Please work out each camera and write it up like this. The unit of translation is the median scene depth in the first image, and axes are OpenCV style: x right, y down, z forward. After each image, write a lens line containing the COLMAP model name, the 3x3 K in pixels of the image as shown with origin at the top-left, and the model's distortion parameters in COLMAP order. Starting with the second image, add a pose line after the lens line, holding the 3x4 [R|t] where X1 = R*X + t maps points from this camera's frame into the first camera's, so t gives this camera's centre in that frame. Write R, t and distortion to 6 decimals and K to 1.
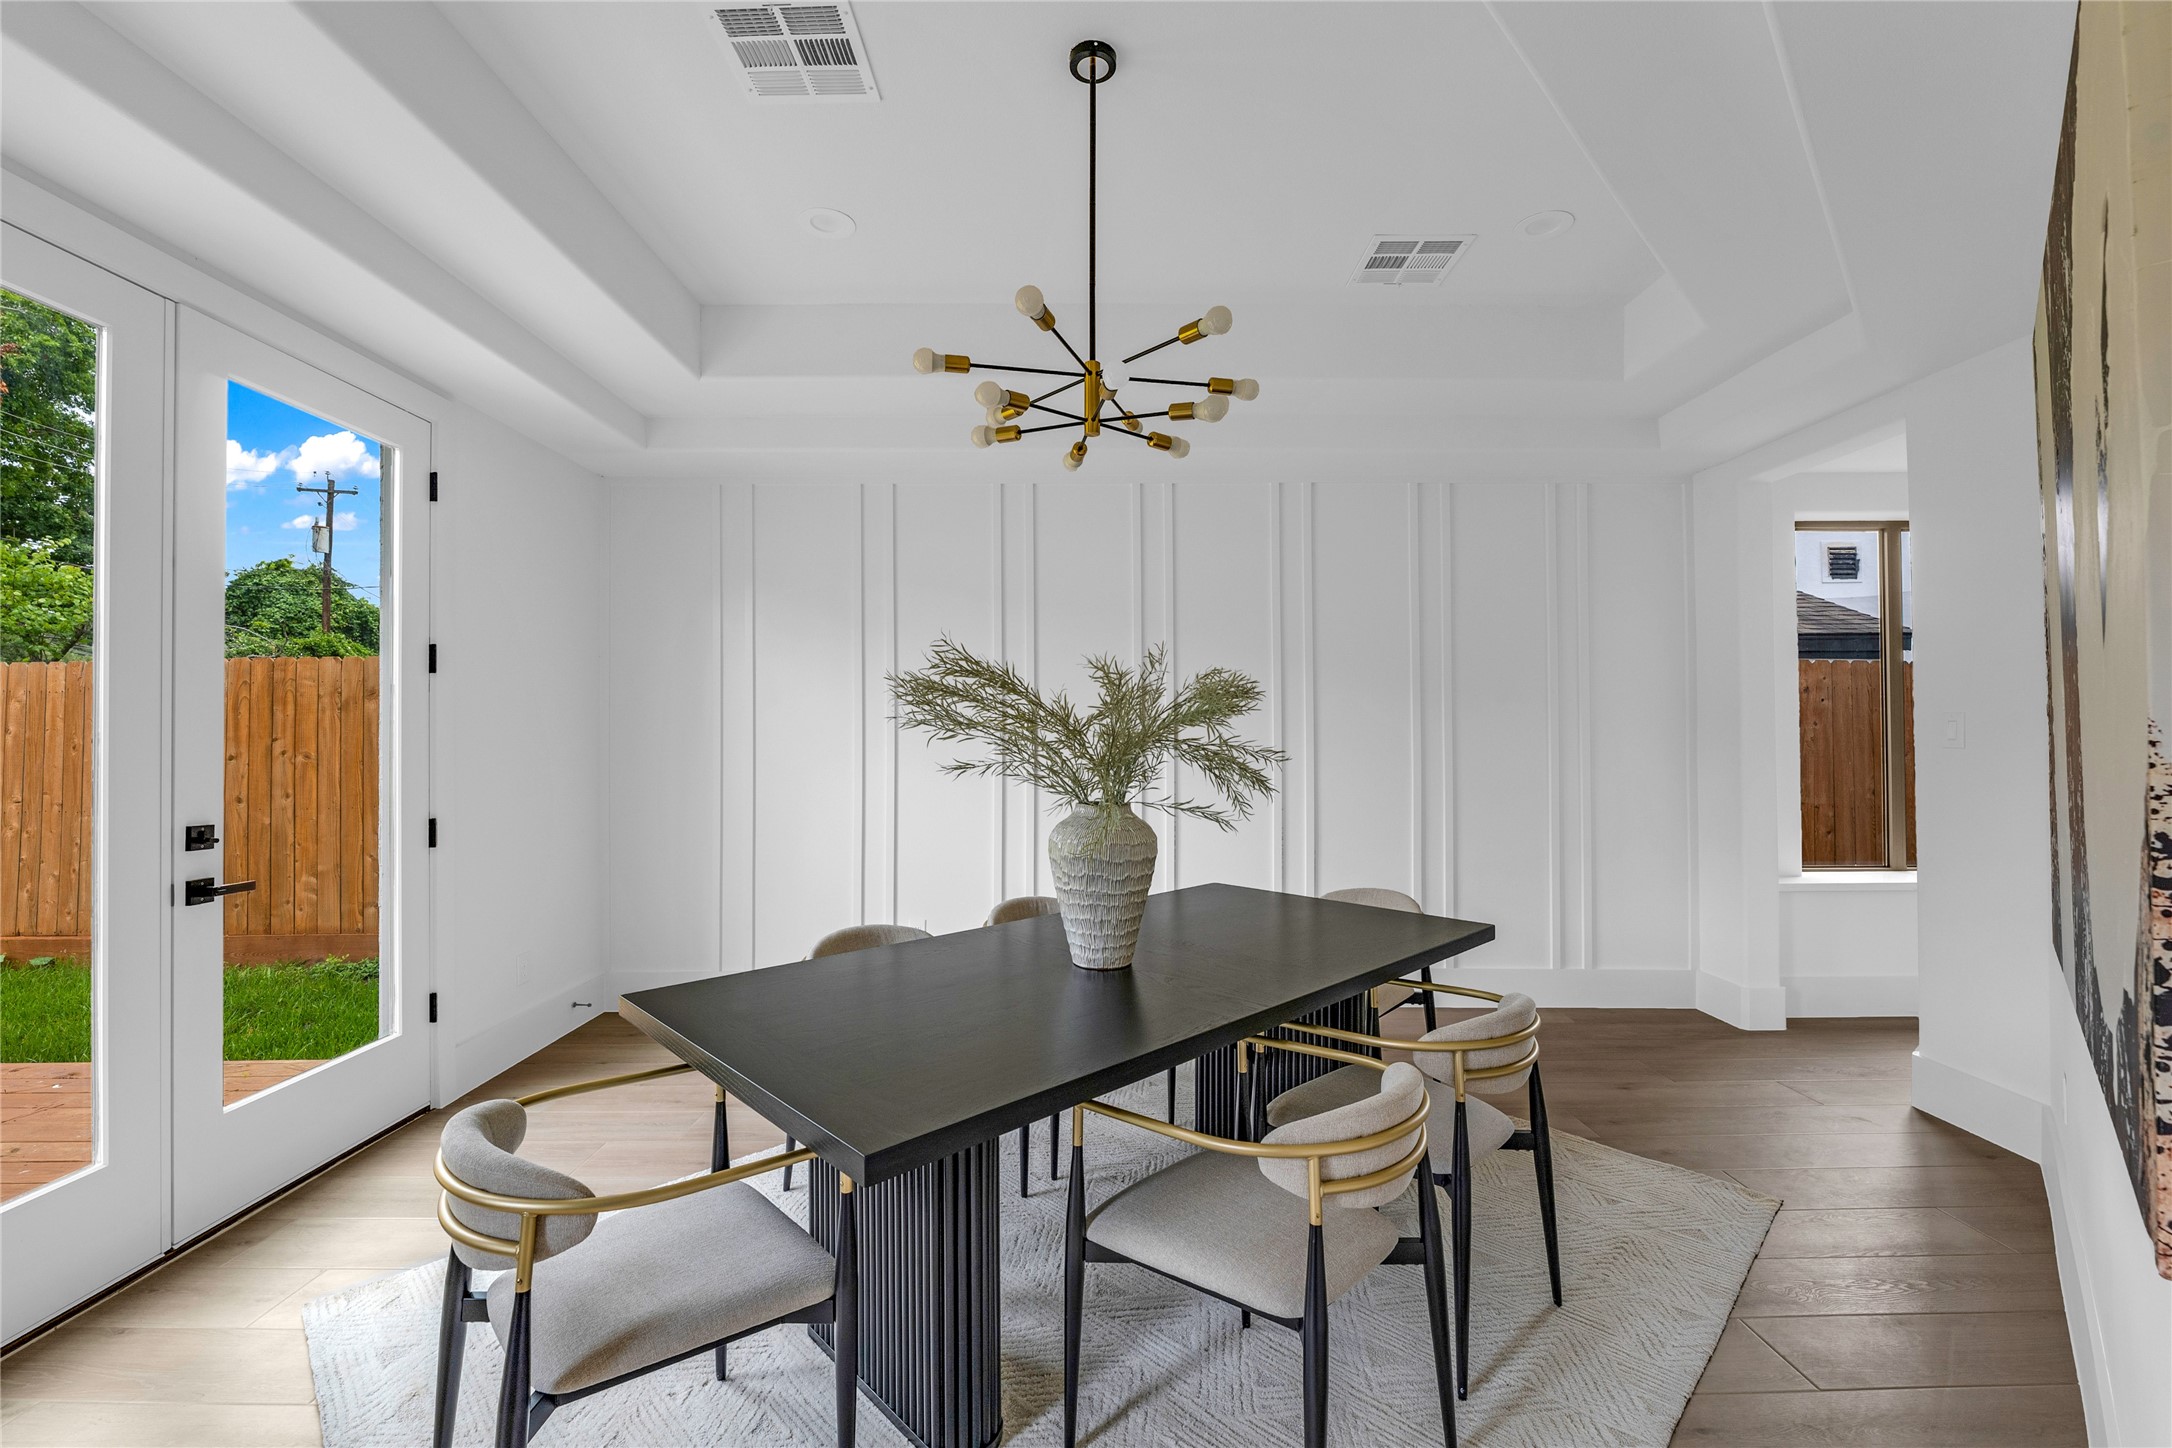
lens RADIAL K [[898.6, 0, 1083.2], [0, 898.6, 725.6], [0, 0, 1]] dist [-0.012532, -0.000221]
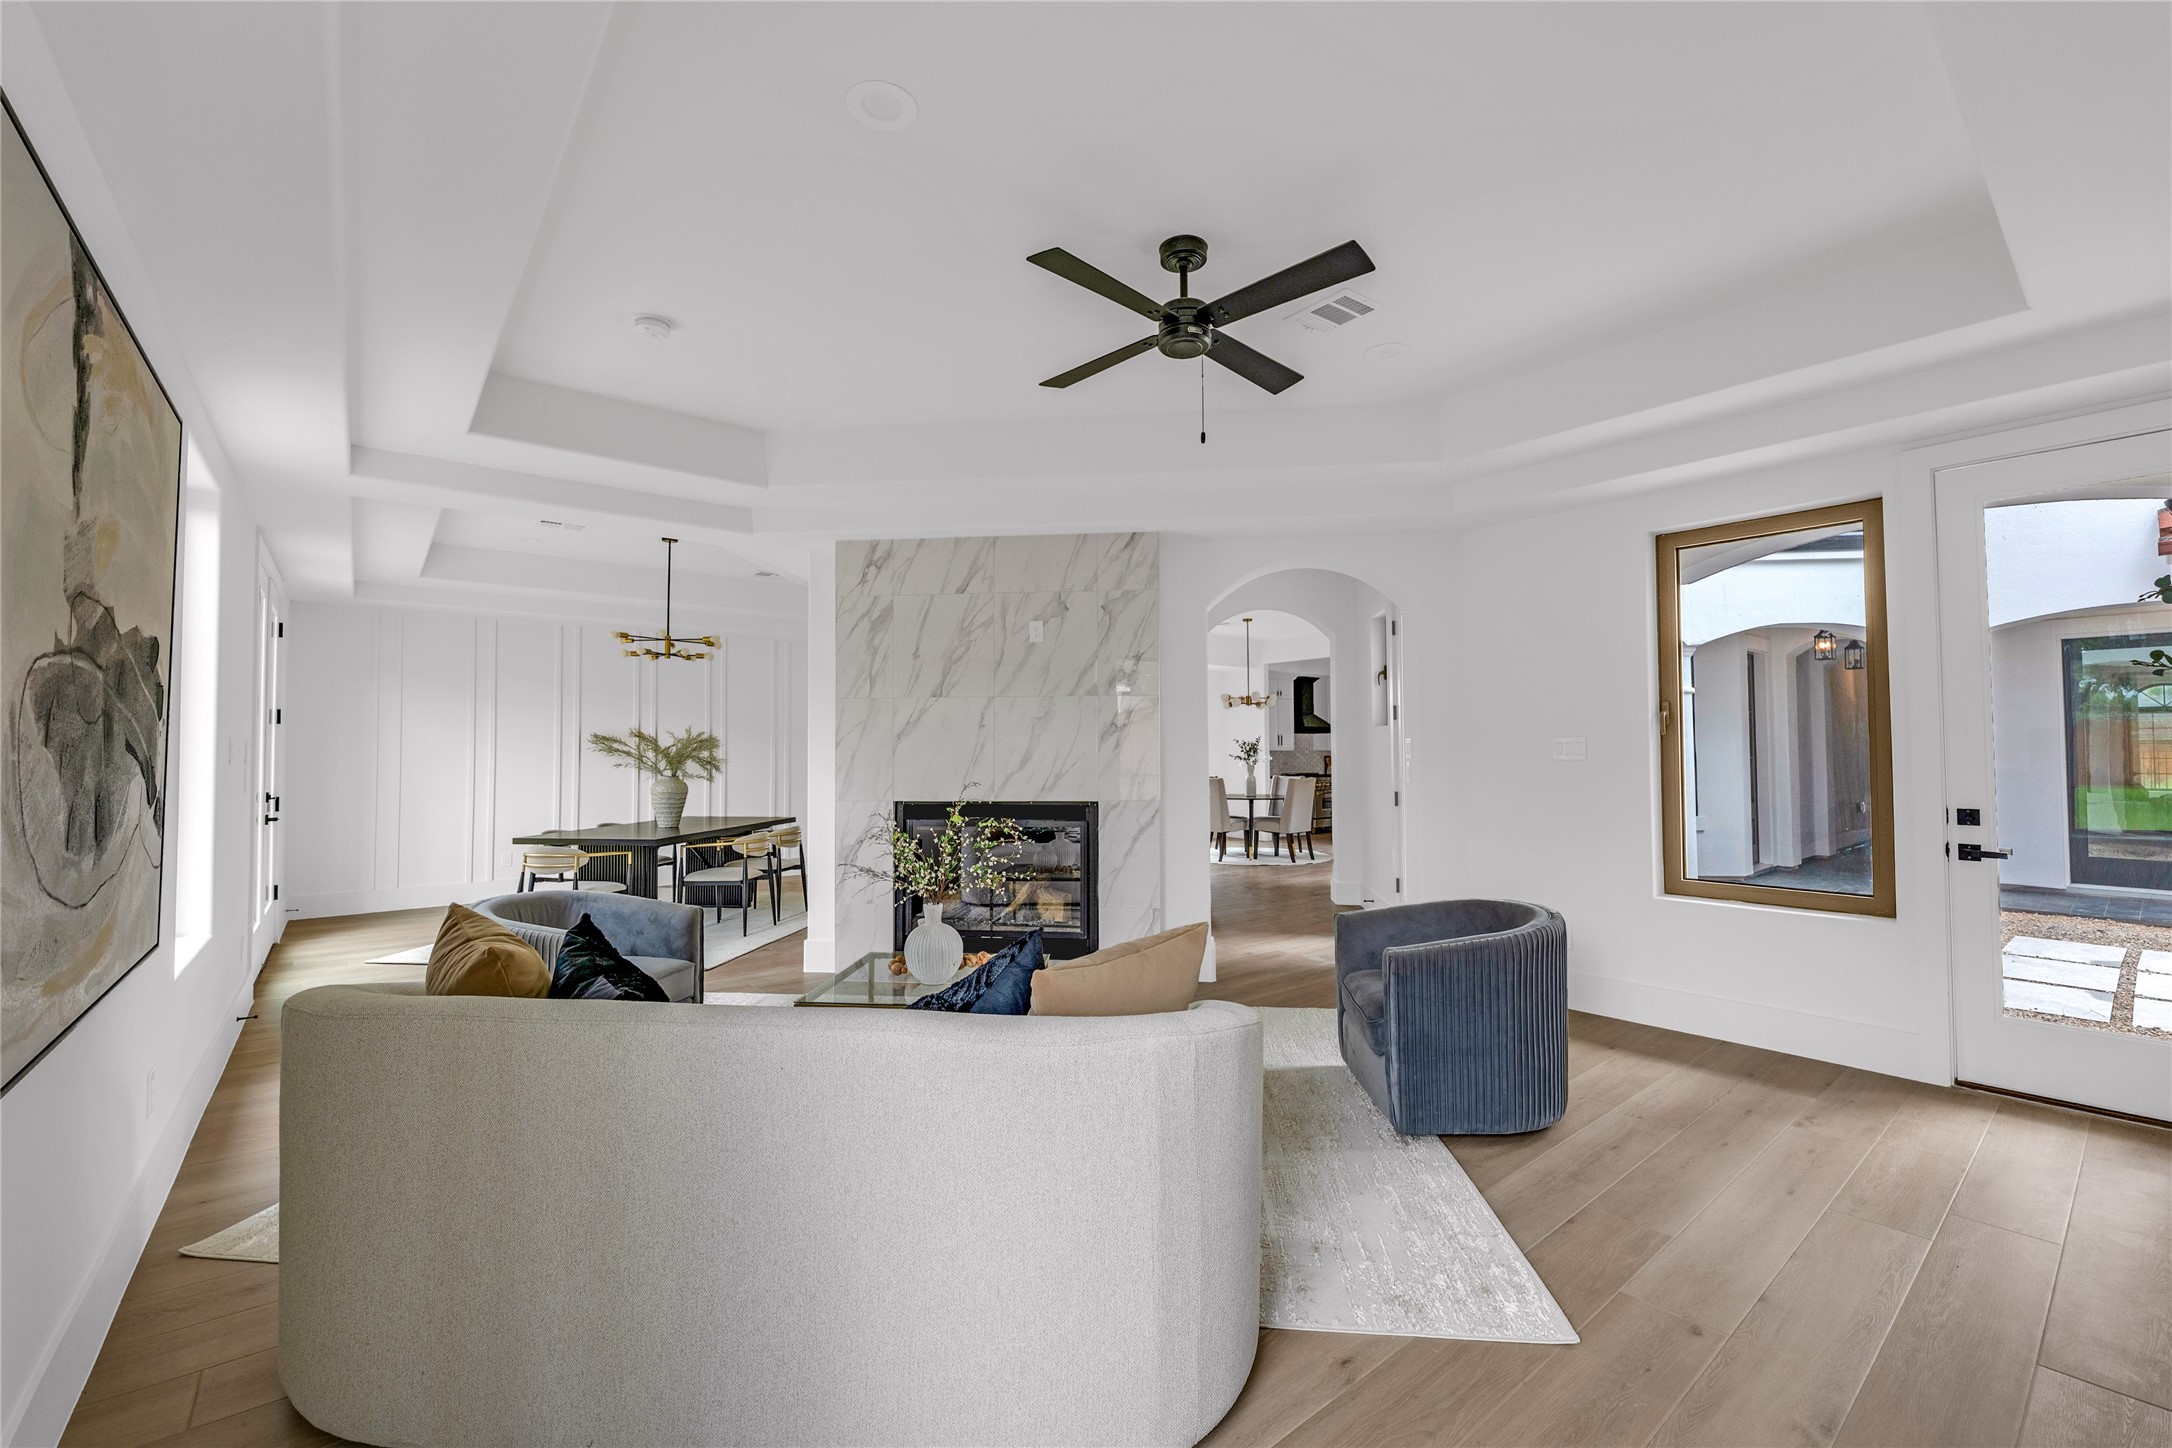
lens RADIAL K [[898.6, 0, 1083.2], [0, 898.6, 725.6], [0, 0, 1]] dist [-0.012532, -0.000221]
pose [[0.778334, 0.019451, 0.627549, -0.797983], [-0.006932, 0.999725, -0.022388, -0.028798], [-0.627812, 0.013075, 0.778255, -2.278576]]
